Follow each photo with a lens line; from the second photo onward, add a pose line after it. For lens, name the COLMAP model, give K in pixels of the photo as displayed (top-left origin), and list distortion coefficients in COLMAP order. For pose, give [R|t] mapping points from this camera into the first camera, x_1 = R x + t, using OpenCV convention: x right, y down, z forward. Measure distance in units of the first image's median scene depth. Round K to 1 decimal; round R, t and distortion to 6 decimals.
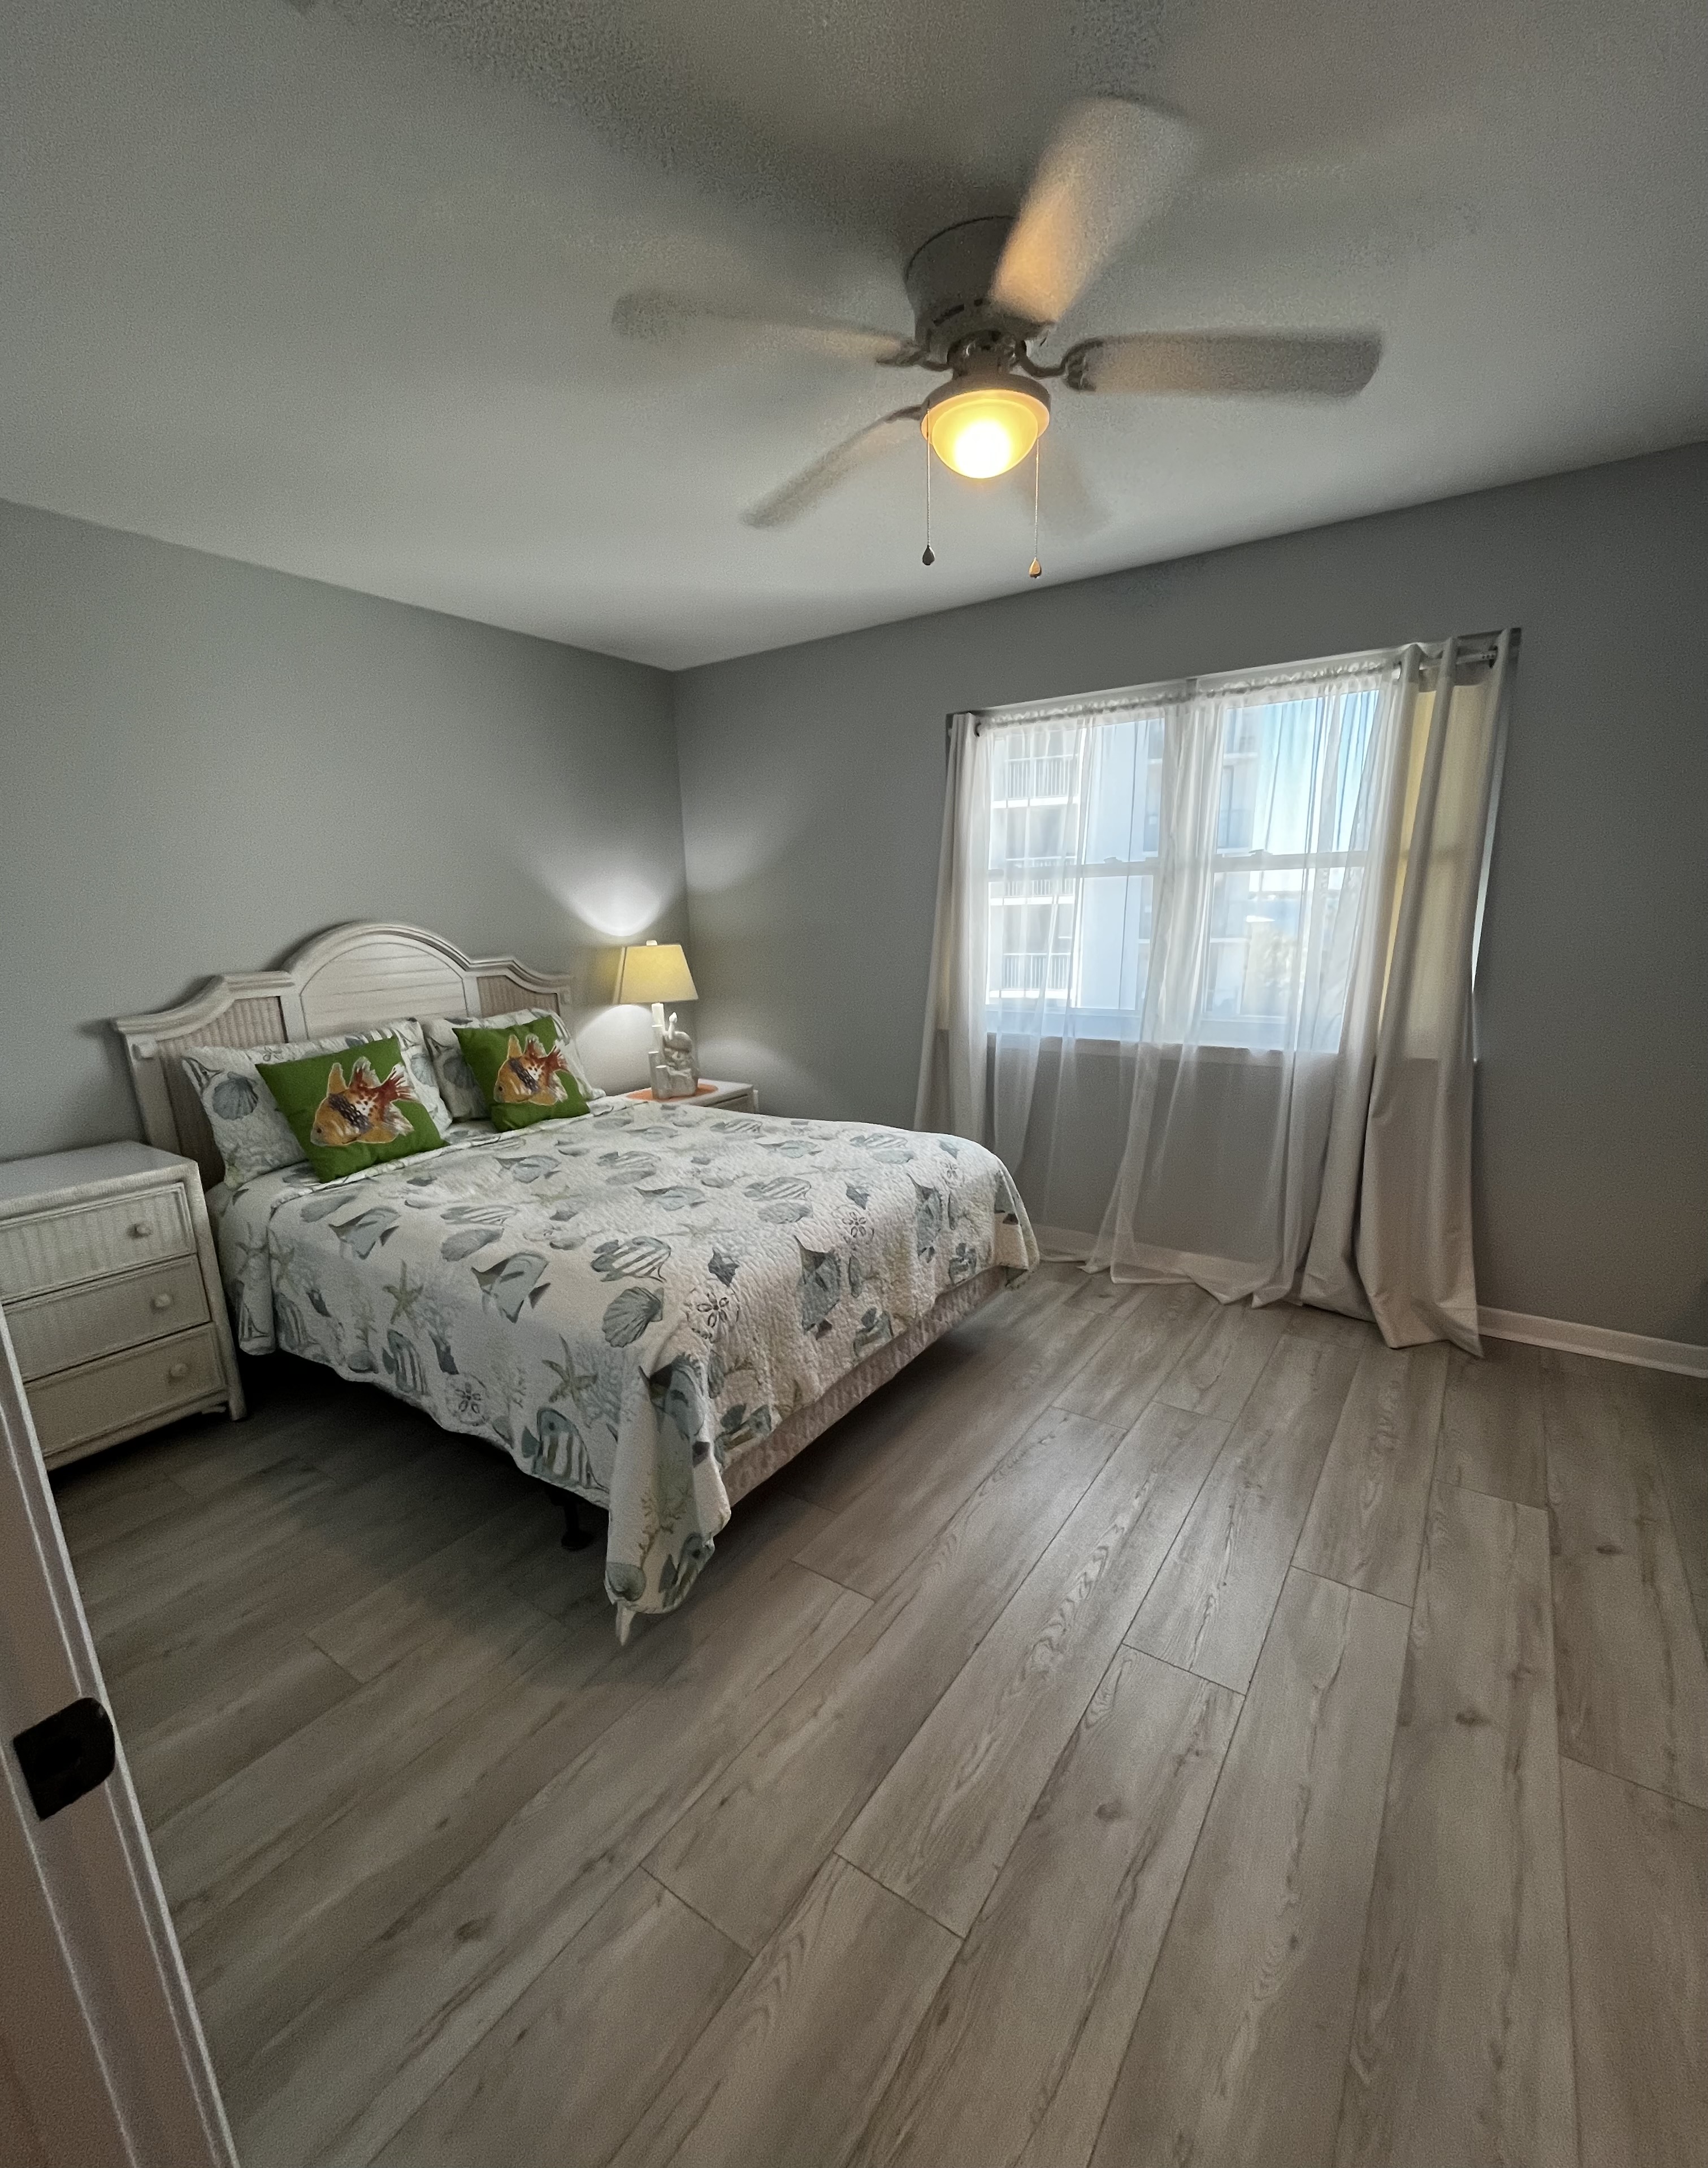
lens RADIAL K [[924.5, 0, 862.8], [0, 924.5, 1143.4], [0, 0, 1]] dist [-0.000877, -0.000455]
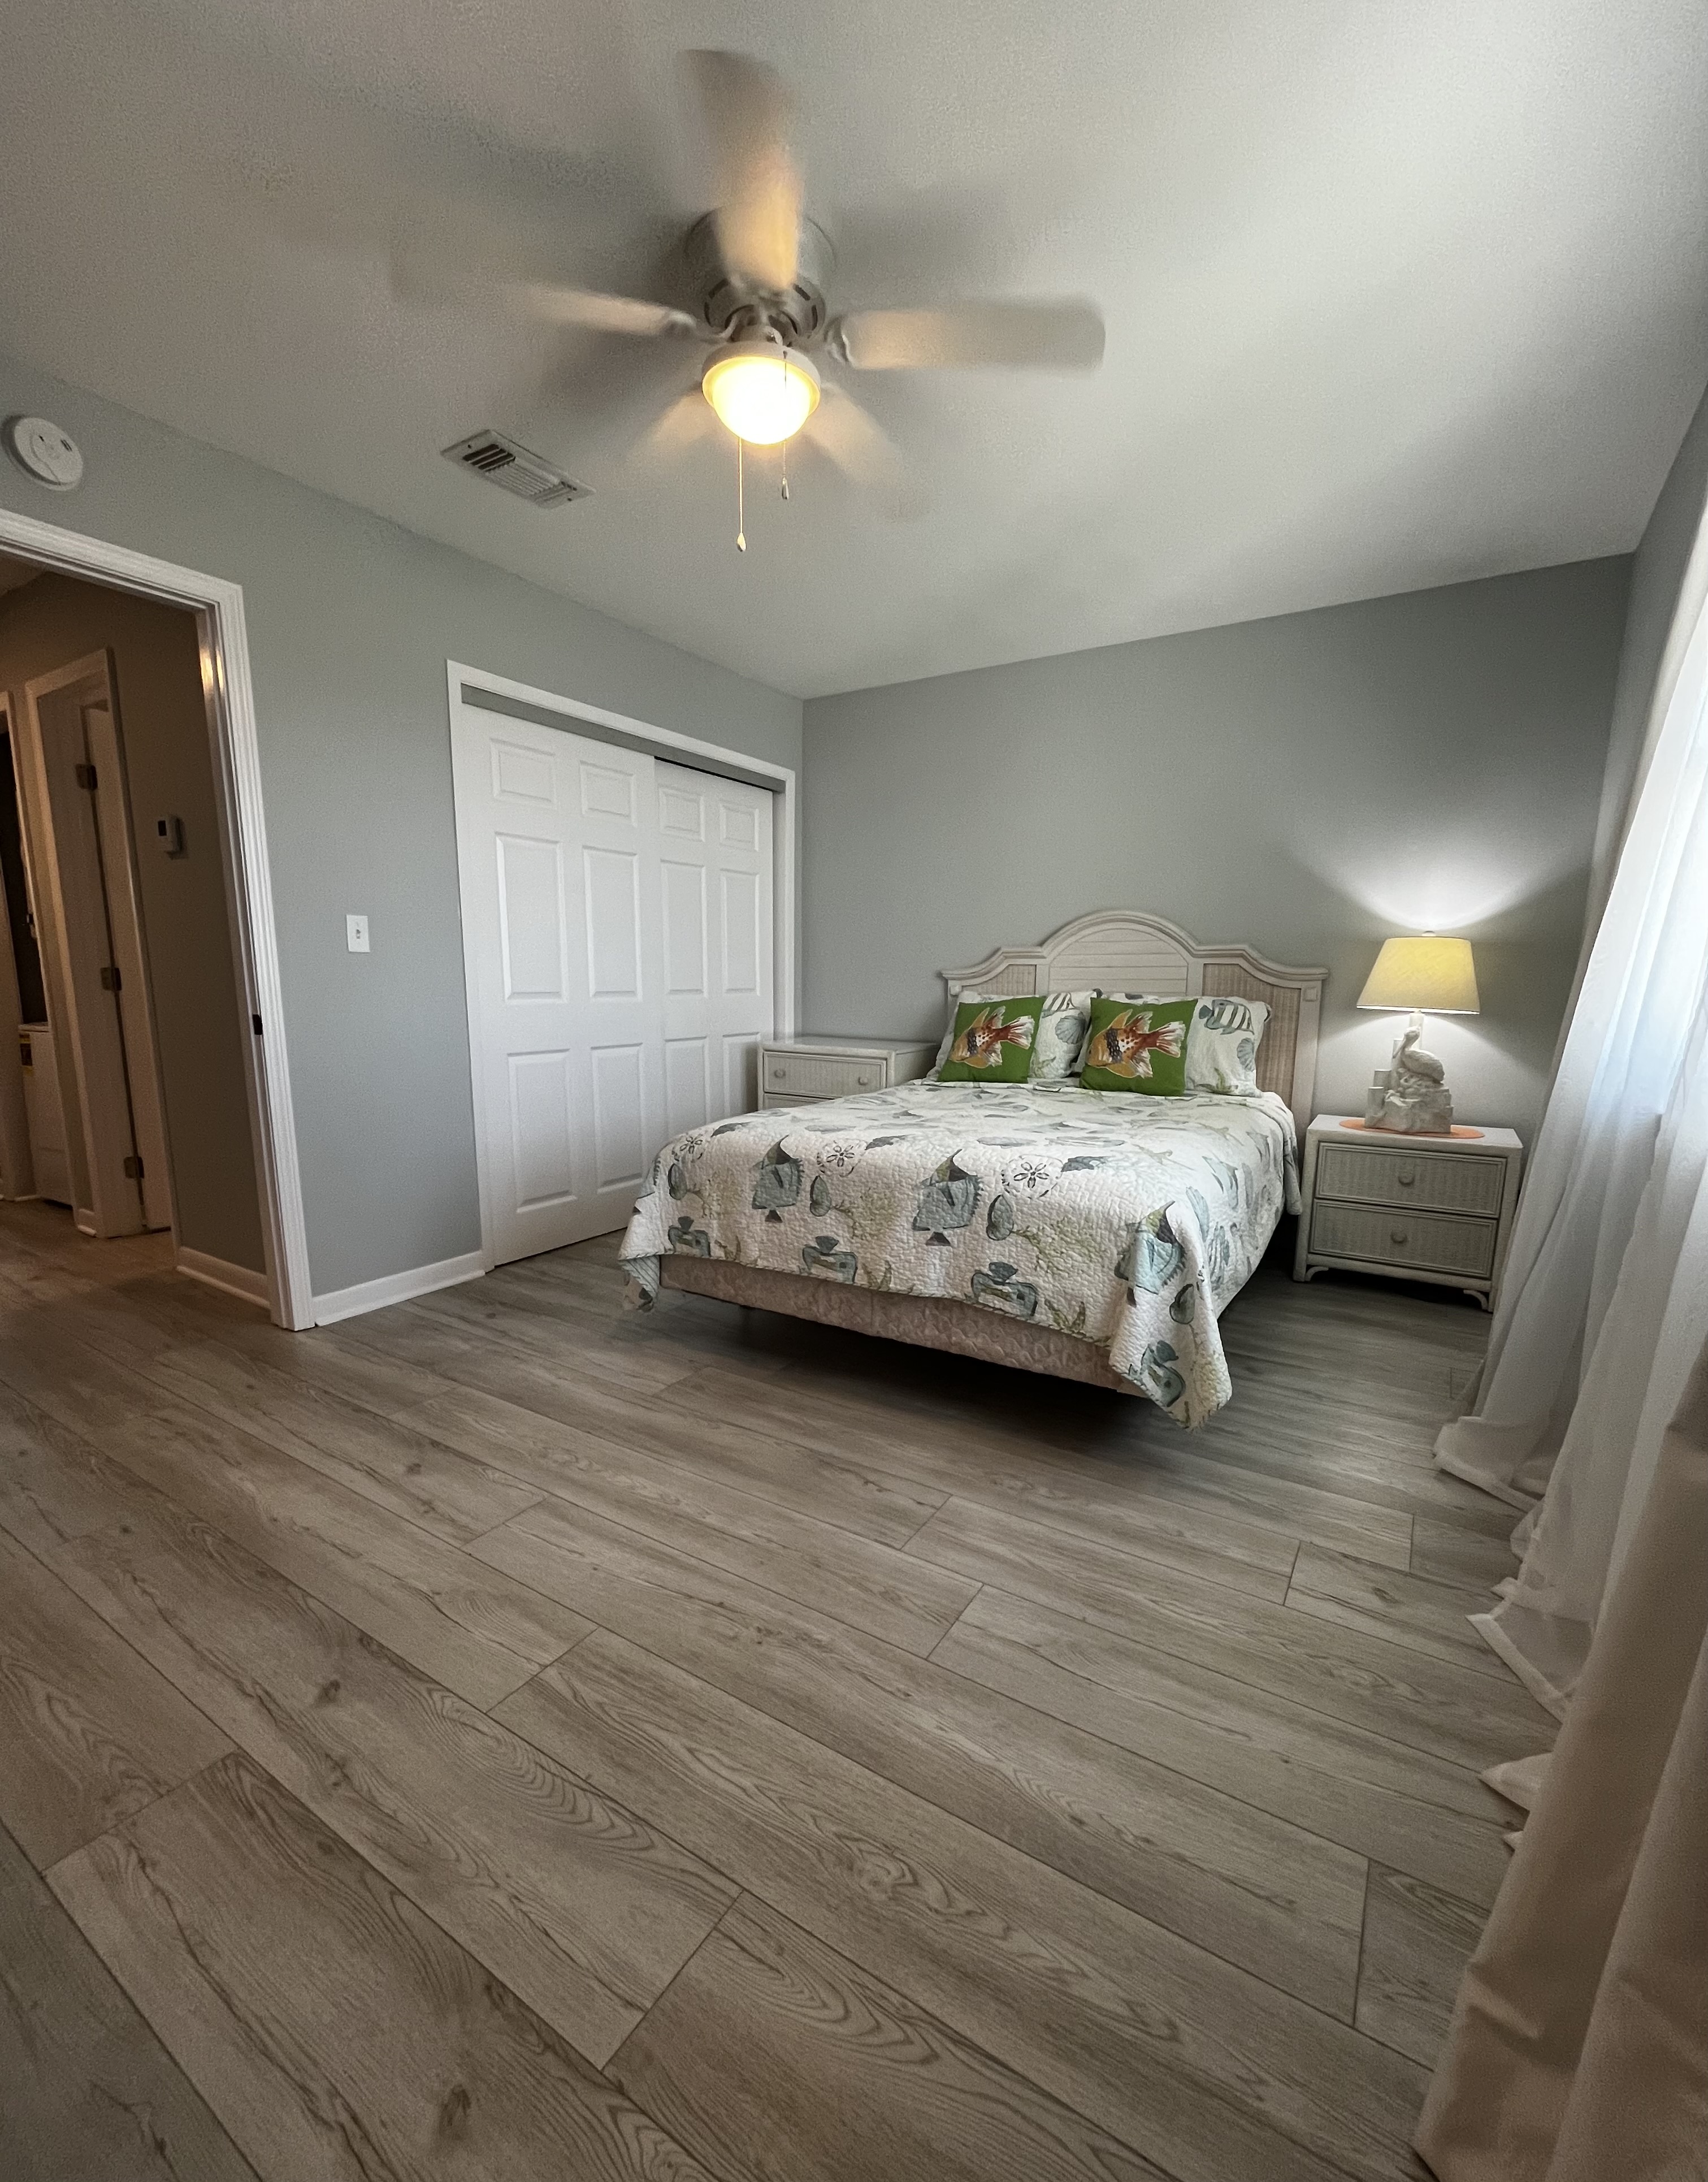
lens RADIAL K [[930.7, 0, 853.1], [0, 930.7, 1138.0], [0, 0, 1]] dist [0.000486, 0.000358]
pose [[0.025301, 0.195896, -0.980298, 1.045741], [-0.257274, 0.948858, 0.182973, -0.131522], [0.966007, 0.247575, 0.074406, 0.931034]]
